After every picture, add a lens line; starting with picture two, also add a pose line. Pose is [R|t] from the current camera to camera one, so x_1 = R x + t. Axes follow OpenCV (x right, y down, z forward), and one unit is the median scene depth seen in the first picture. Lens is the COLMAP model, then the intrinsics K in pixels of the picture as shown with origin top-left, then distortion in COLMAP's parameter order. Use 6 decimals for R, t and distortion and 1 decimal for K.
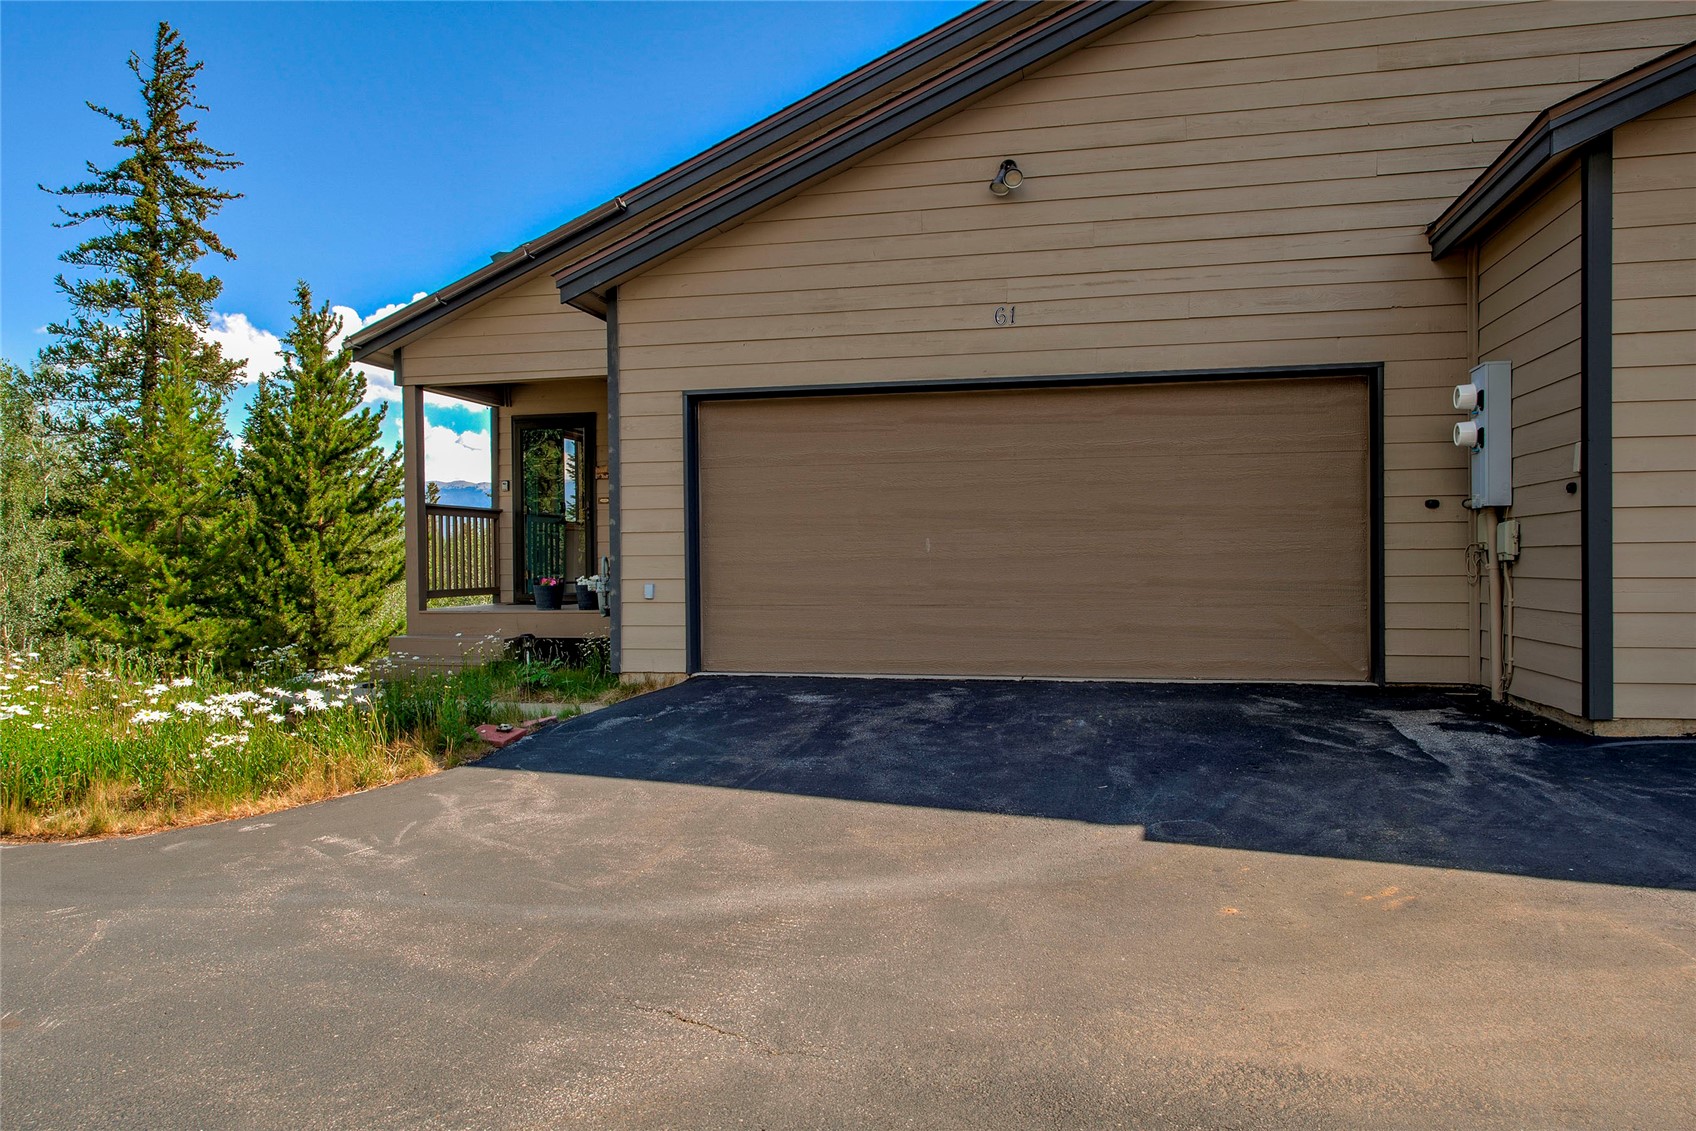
lens RADIAL K [[1234.5, 0, 843.9], [0, 1234.5, 559.4], [0, 0, 1]] dist [0.009026, 0.002948]
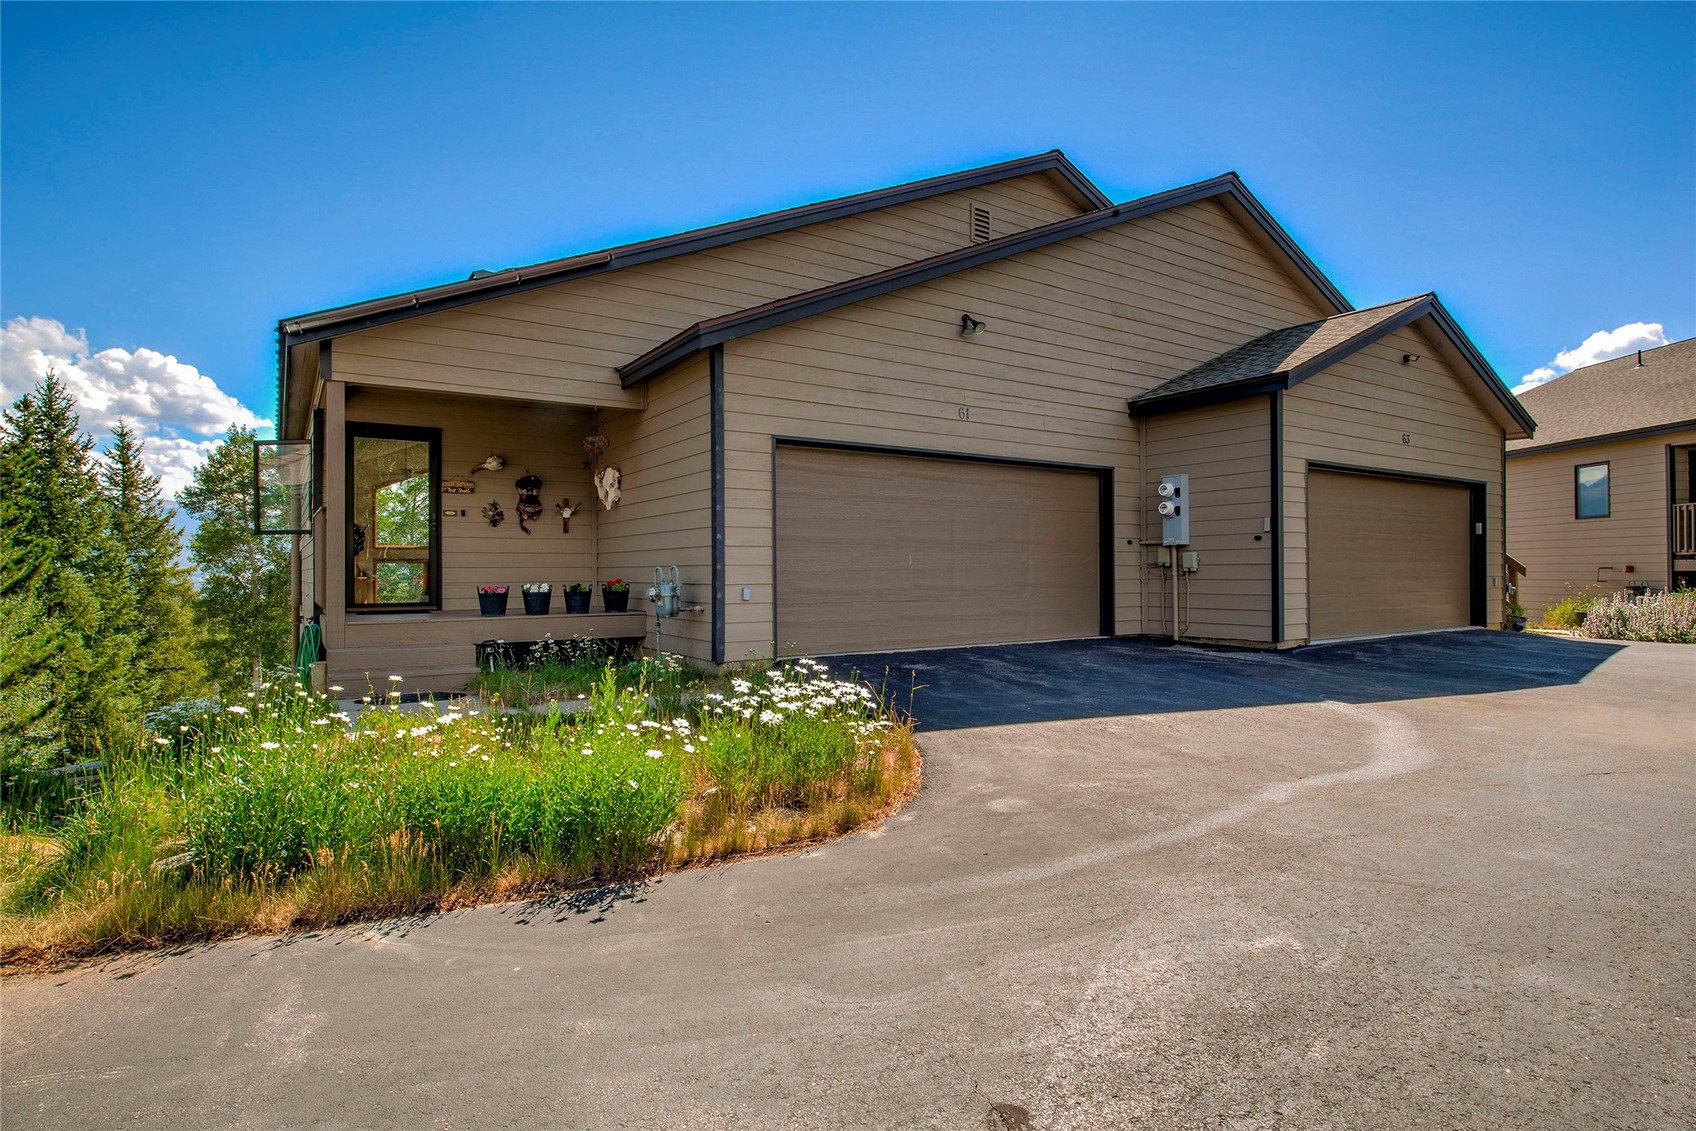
lens RADIAL K [[861.2, 0, 845.7], [0, 861.2, 573.6], [0, 0, 1]] dist [-0.001414, -0.000027]
pose [[0.702754, 0.010887, 0.711350, -0.745231], [0.005427, 0.999772, -0.020663, 0.026351], [-0.711413, 0.018381, 0.702534, 0.347572]]
